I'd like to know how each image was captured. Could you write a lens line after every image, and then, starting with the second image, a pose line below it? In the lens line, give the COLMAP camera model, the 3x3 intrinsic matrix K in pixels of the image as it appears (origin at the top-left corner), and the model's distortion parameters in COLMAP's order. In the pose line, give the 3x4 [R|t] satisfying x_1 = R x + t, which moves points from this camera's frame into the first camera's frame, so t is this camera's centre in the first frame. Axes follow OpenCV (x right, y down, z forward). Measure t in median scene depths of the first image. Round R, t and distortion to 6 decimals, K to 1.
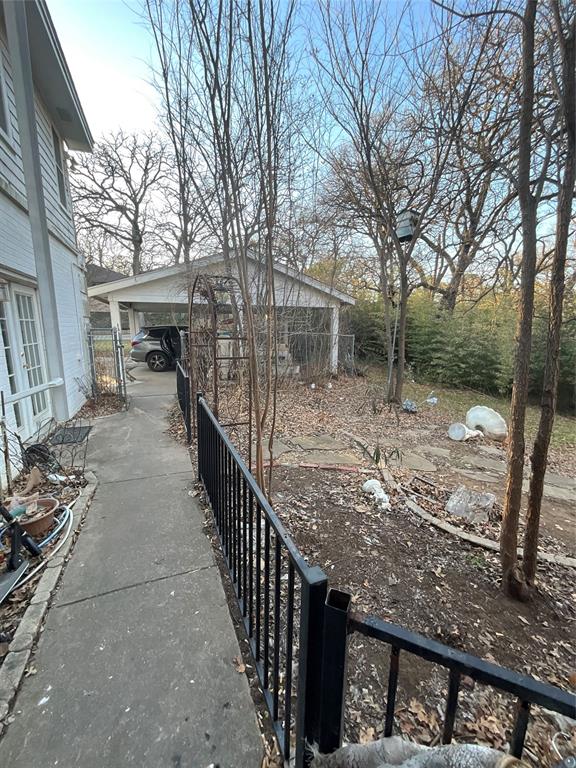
lens RADIAL K [[309.6, 0, 288.2], [0, 309.6, 383.5], [0, 0, 1]] dist [-0.000960, 0.000743]
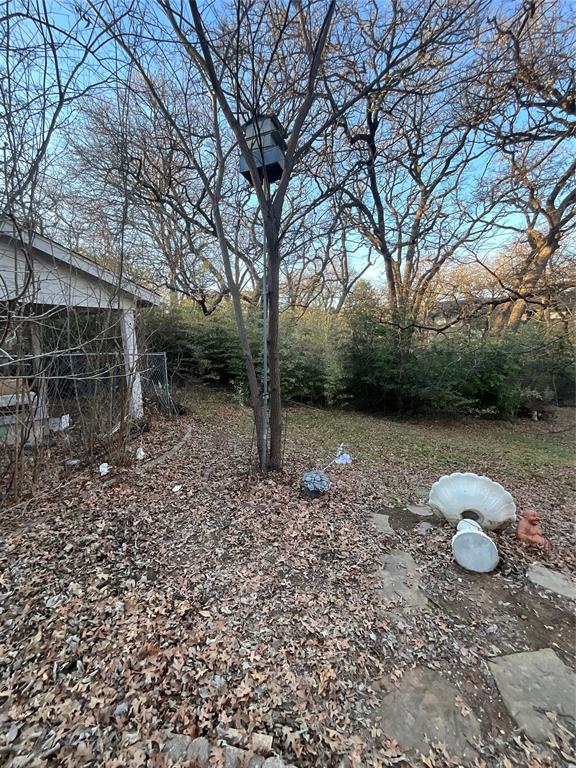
lens RADIAL K [[309.6, 0, 287.7], [0, 309.6, 383.0], [0, 0, 1]] dist [-0.000960, 0.000743]
pose [[0.793373, -0.126448, 0.595458, 0.029498], [0.153169, 0.988183, 0.005766, -0.065289], [-0.589150, 0.086631, 0.803366, 0.340452]]
